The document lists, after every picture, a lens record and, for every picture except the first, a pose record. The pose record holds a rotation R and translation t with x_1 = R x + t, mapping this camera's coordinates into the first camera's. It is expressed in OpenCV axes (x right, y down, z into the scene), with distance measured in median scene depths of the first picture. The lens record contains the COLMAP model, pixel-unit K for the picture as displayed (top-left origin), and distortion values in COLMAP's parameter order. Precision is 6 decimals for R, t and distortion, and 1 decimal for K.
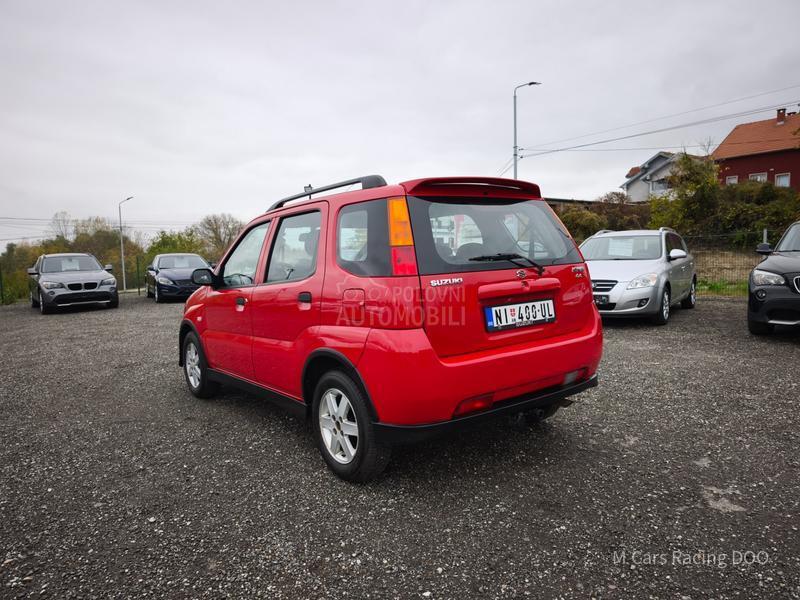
lens RADIAL K [[546.7, 0, 399.2], [0, 546.7, 302.0], [0, 0, 1]] dist [0.023078, -0.025805]
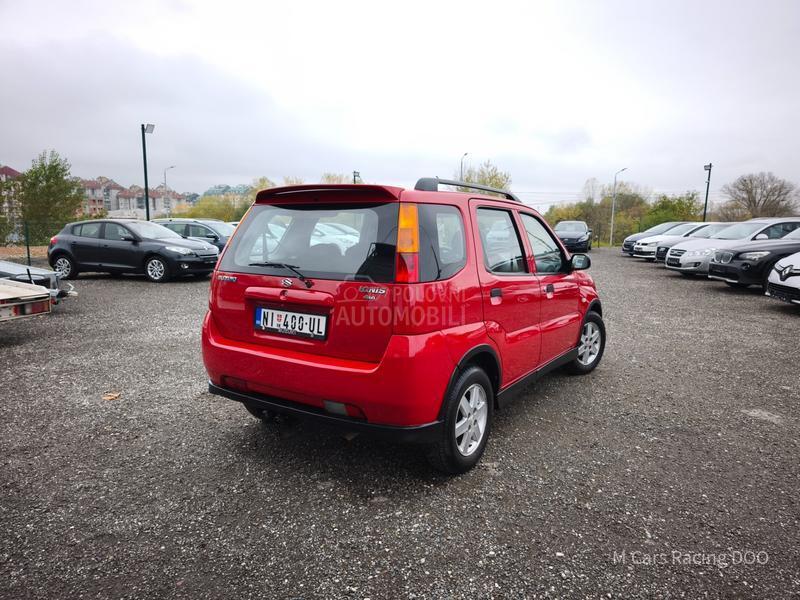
lens RADIAL K [[546.9, 0, 403.8], [0, 546.9, 297.5], [0, 0, 1]] dist [0.023523, -0.021641]
pose [[0.323825, 0.165336, -0.931559, 1.172615], [-0.100110, 0.985073, 0.140034, -0.177603], [0.940806, 0.047912, 0.335543, 0.817030]]
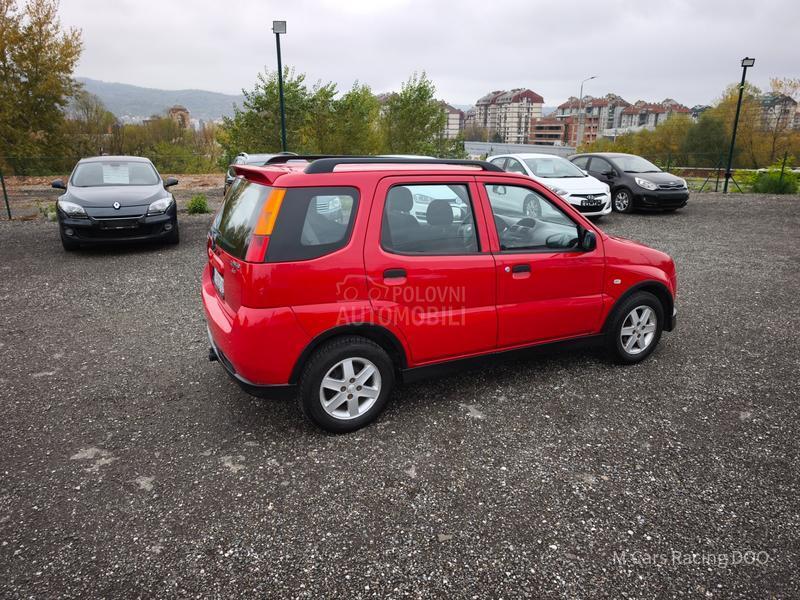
lens RADIAL K [[546.7, 0, 399.2], [0, 546.7, 302.0], [0, 0, 1]] dist [0.023078, -0.025805]
pose [[-0.199728, 0.311849, -0.928902, 1.249453], [-0.077522, 0.940002, 0.332244, -0.359779], [0.976780, 0.138369, -0.163570, 1.533944]]
